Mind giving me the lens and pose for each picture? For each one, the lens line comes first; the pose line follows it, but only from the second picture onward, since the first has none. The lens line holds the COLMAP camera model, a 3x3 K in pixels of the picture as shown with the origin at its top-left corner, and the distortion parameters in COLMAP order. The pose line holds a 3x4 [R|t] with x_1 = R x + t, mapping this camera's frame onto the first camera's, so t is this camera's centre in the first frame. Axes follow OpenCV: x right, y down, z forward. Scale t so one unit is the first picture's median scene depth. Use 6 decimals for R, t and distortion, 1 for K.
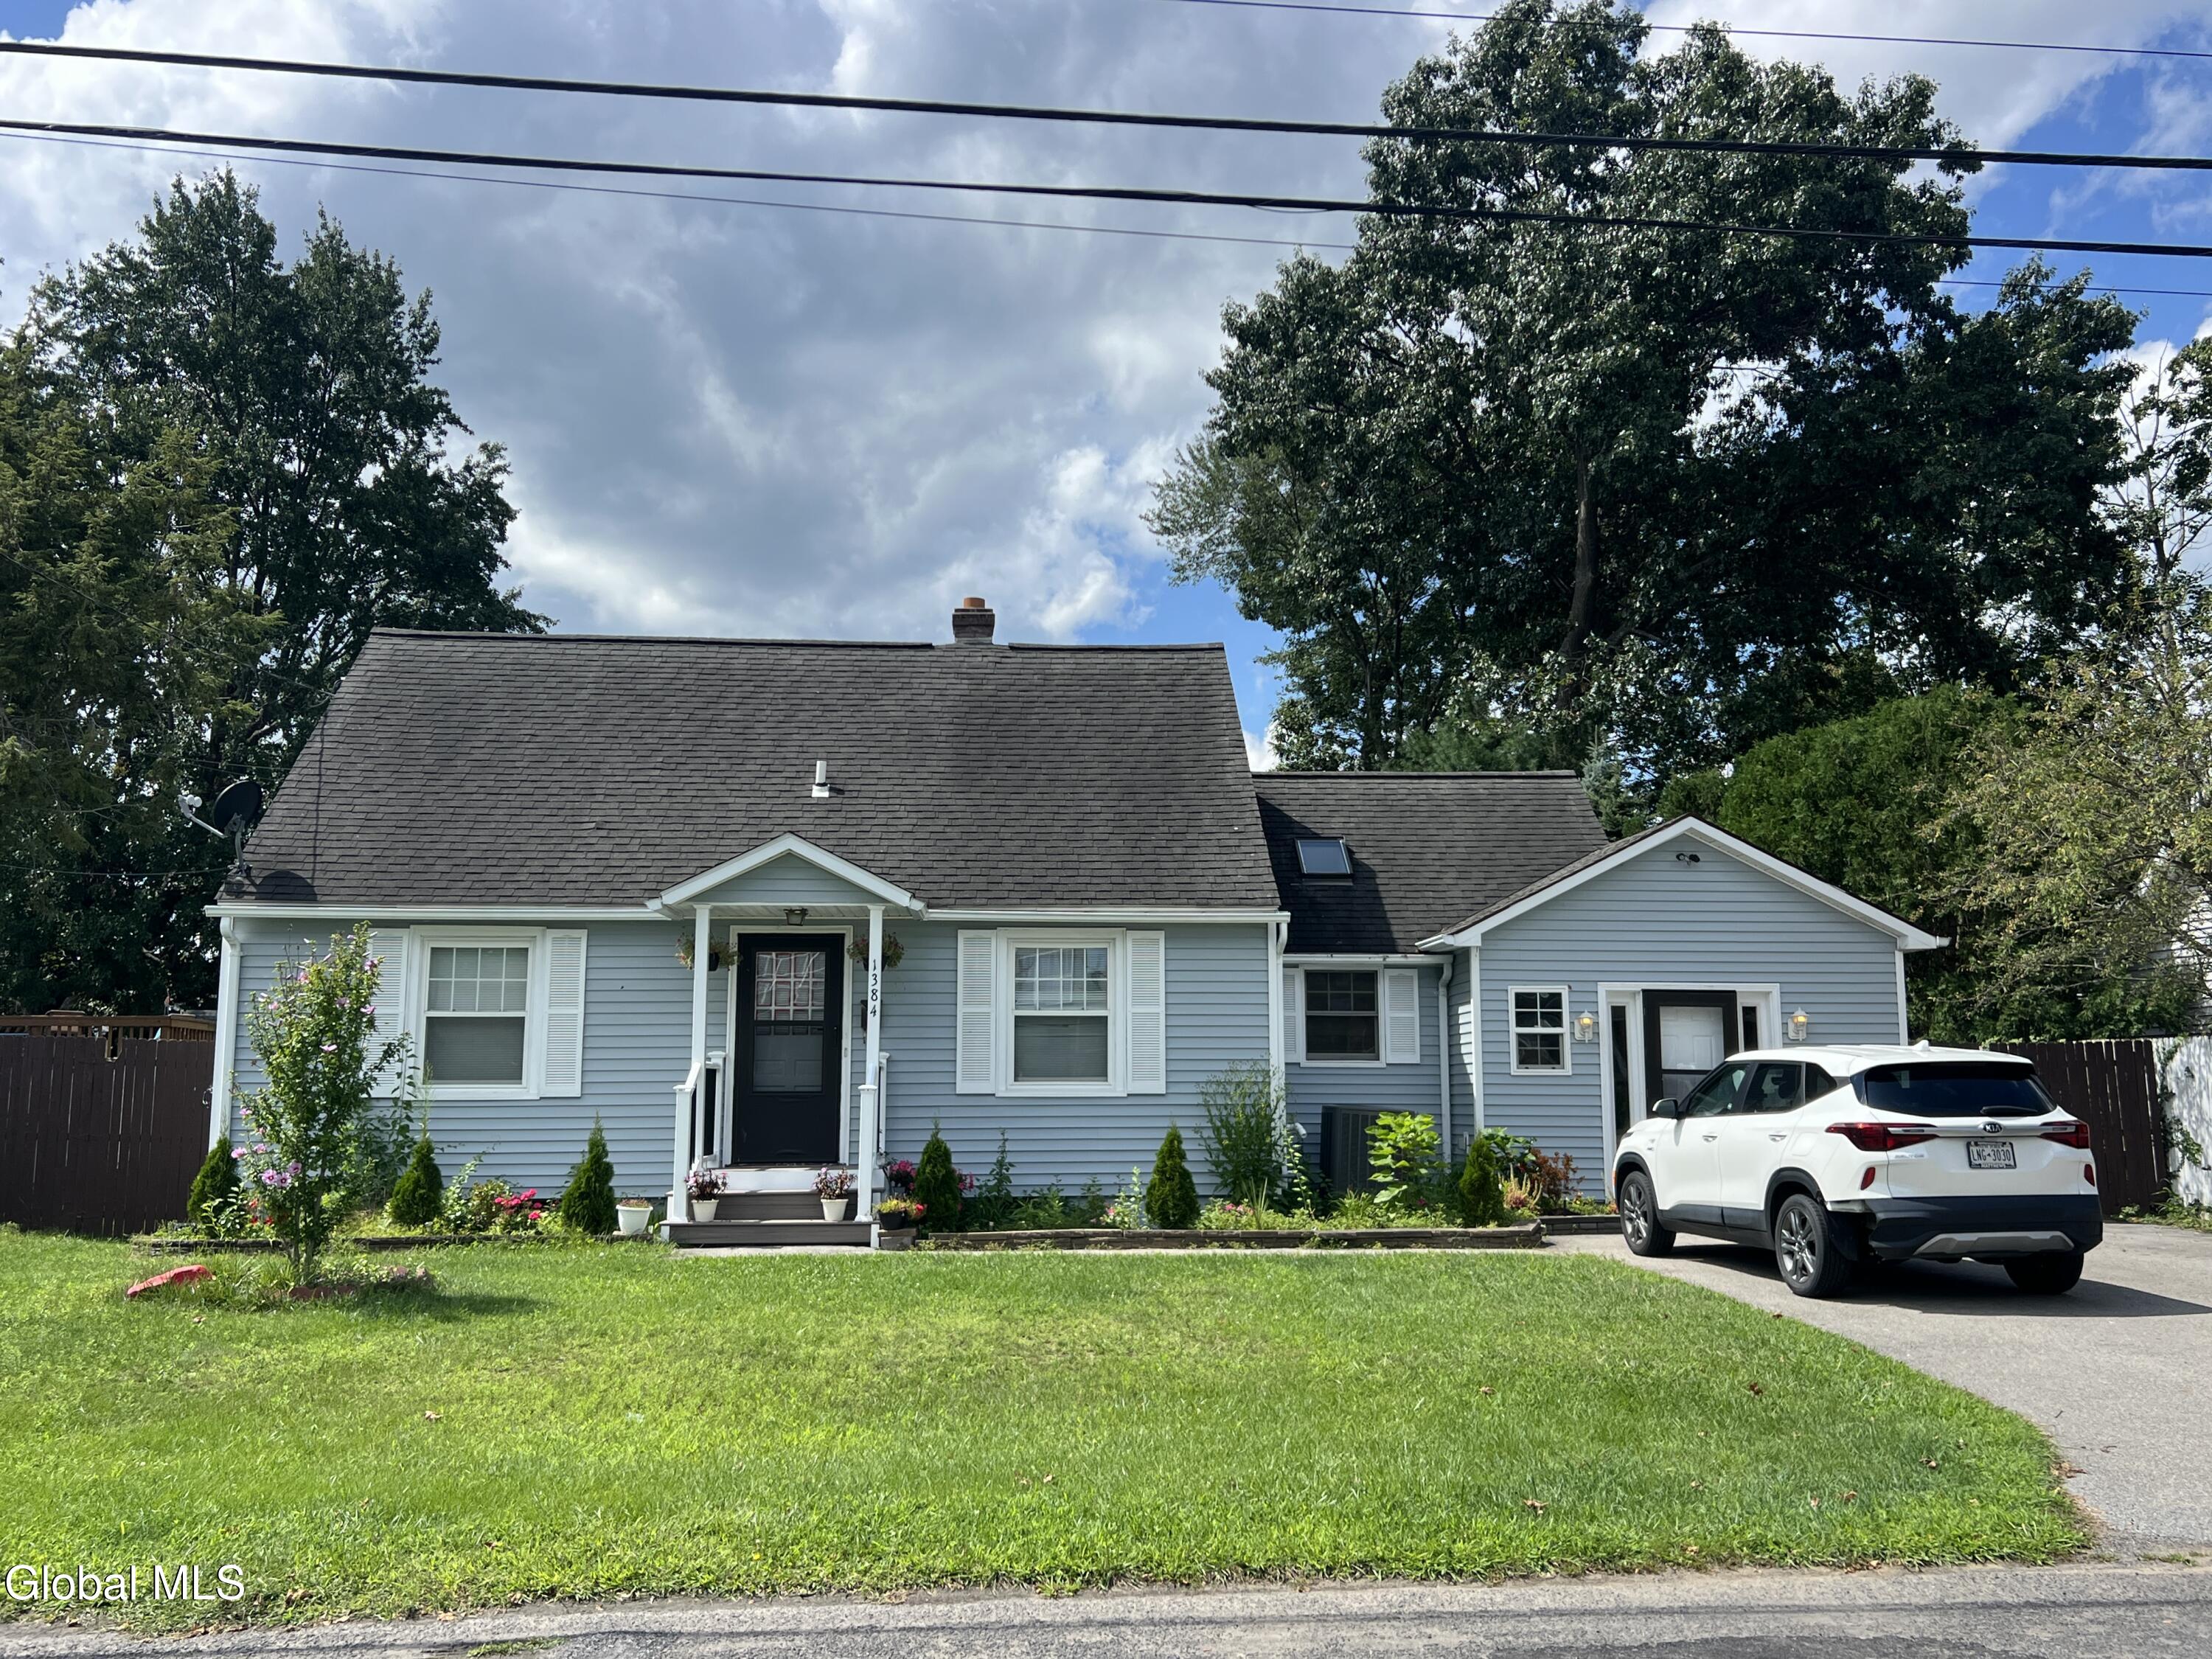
lens RADIAL K [[1905.6, 0, 1102.0], [0, 1905.6, 828.6], [0, 0, 1]] dist [0.057320, -0.041744]
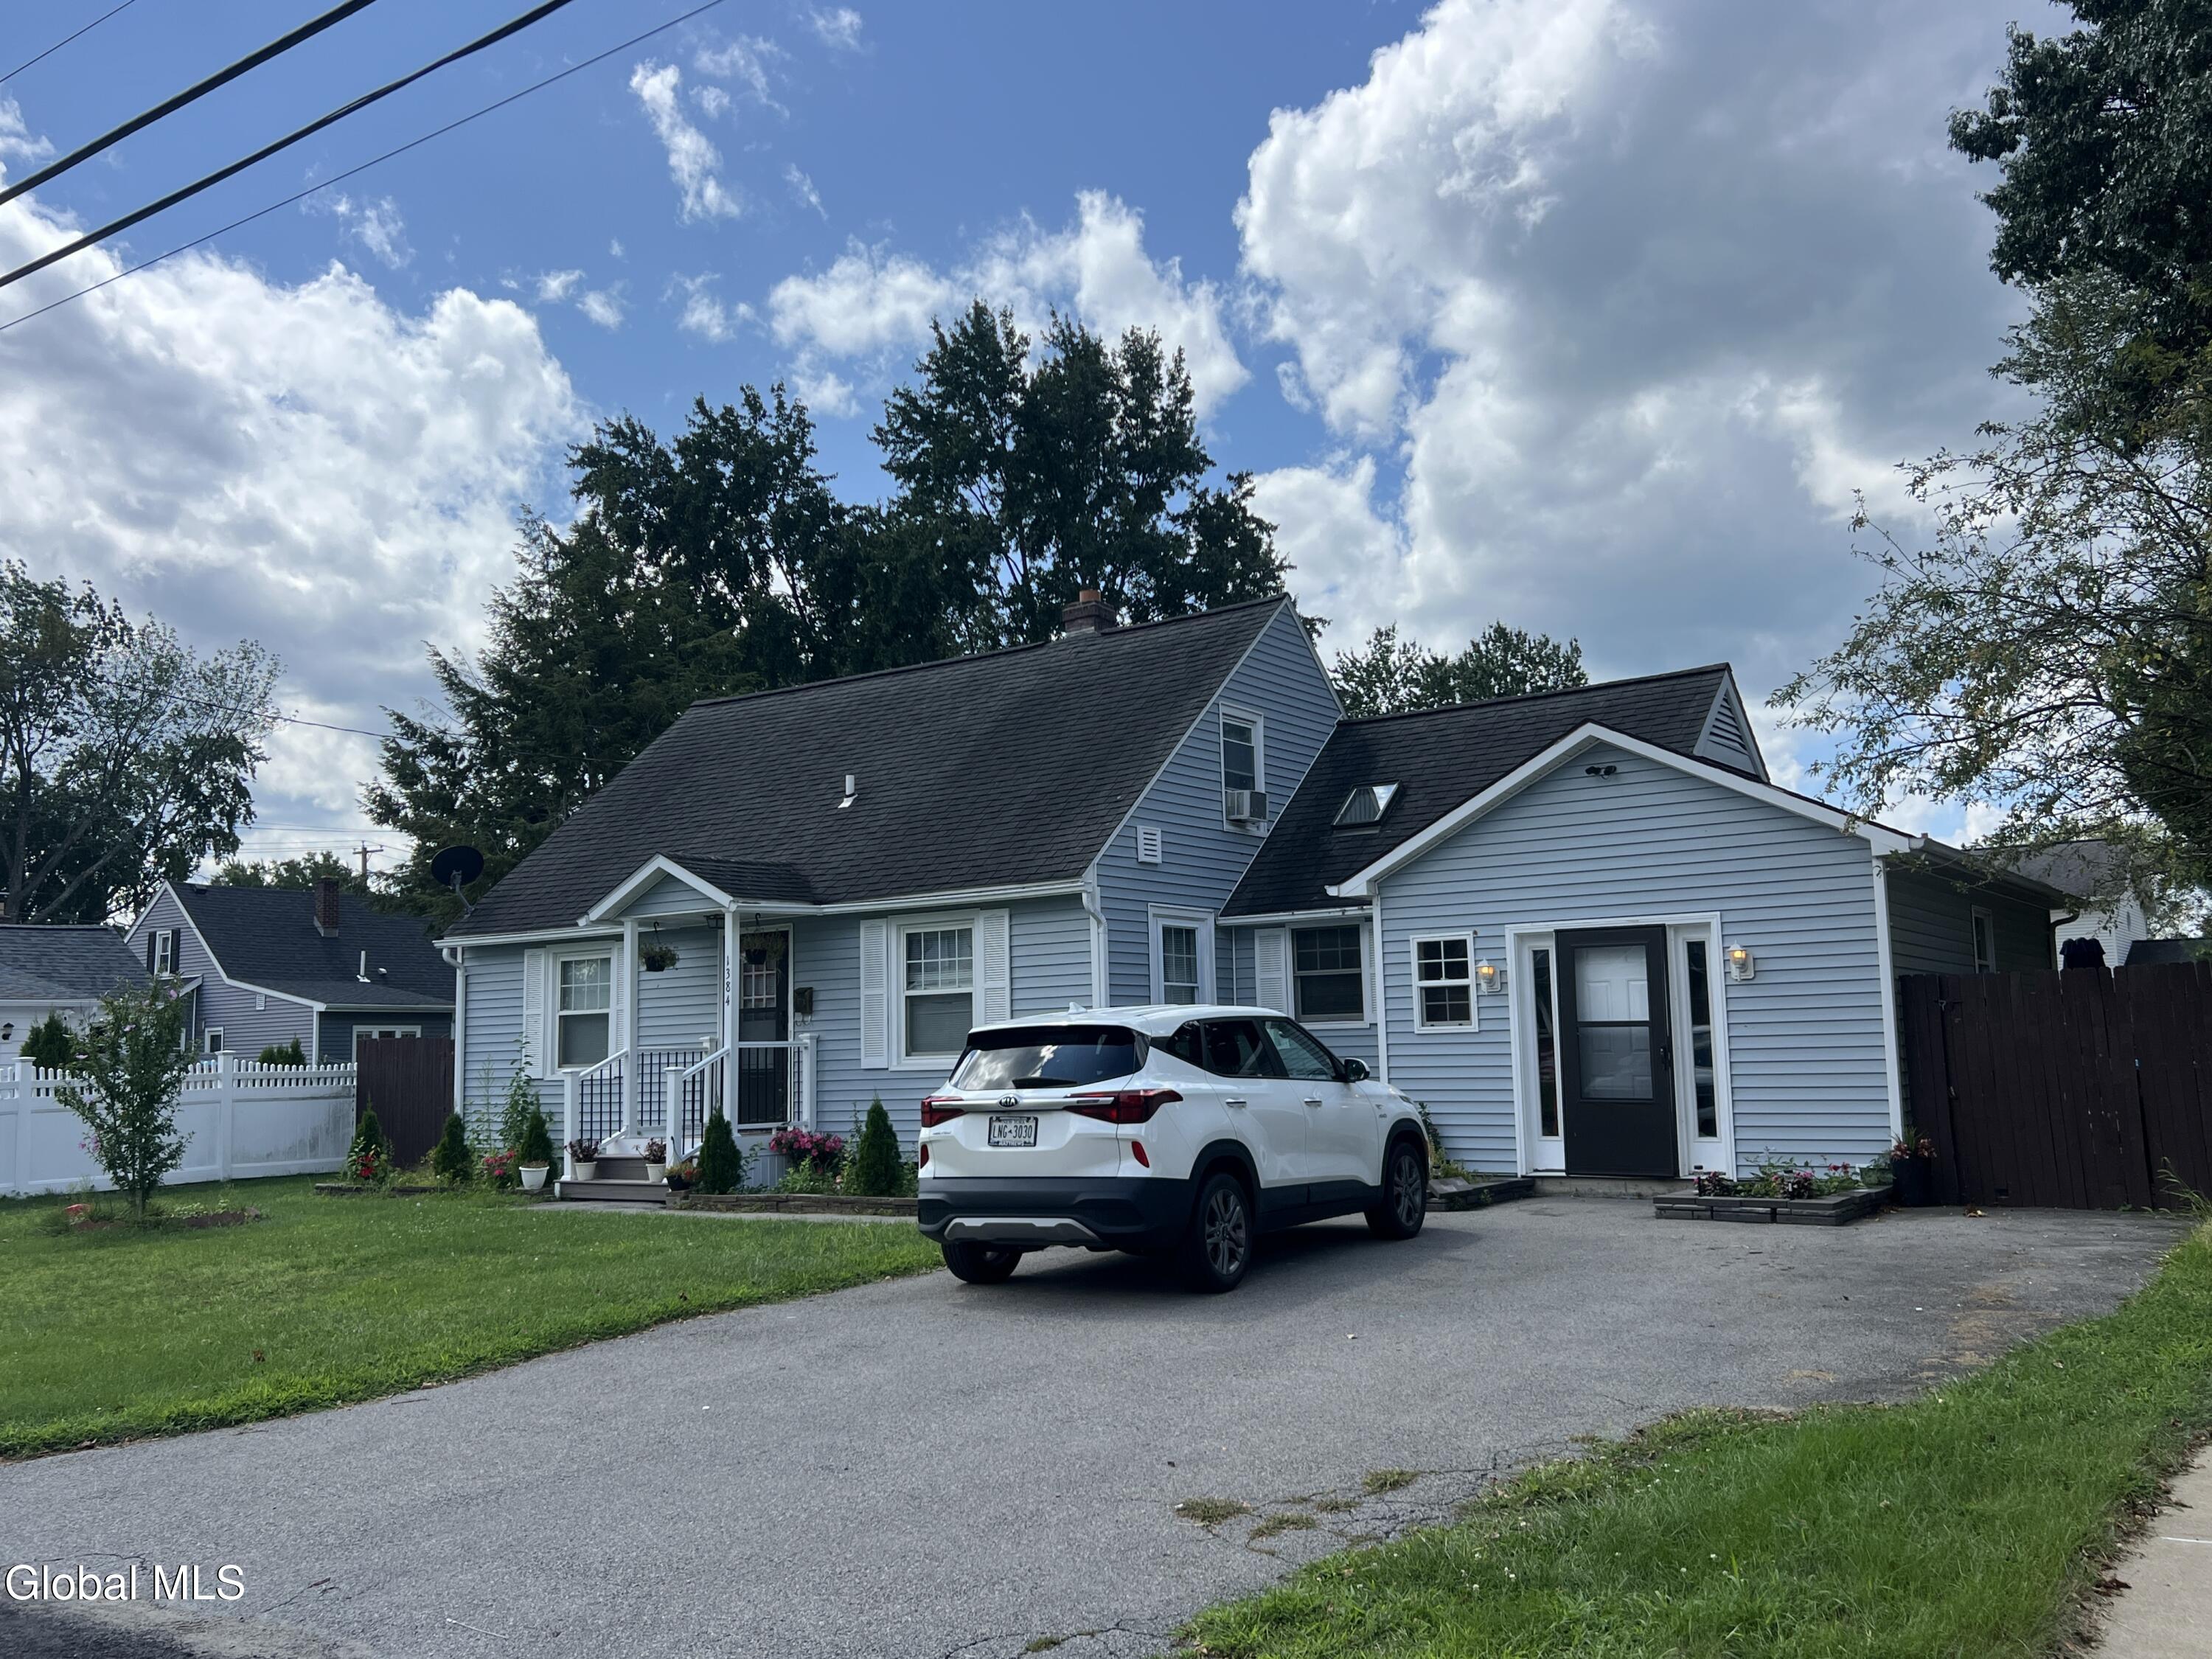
lens RADIAL K [[1863.8, 0, 1124.8], [0, 1863.8, 851.2], [0, 0, 1]] dist [0.071468, -0.009755]
pose [[0.786725, -0.087903, -0.611013, 0.708644], [0.109382, 0.993997, -0.002164, 0.032363], [0.607535, -0.065131, 0.791618, 0.239962]]
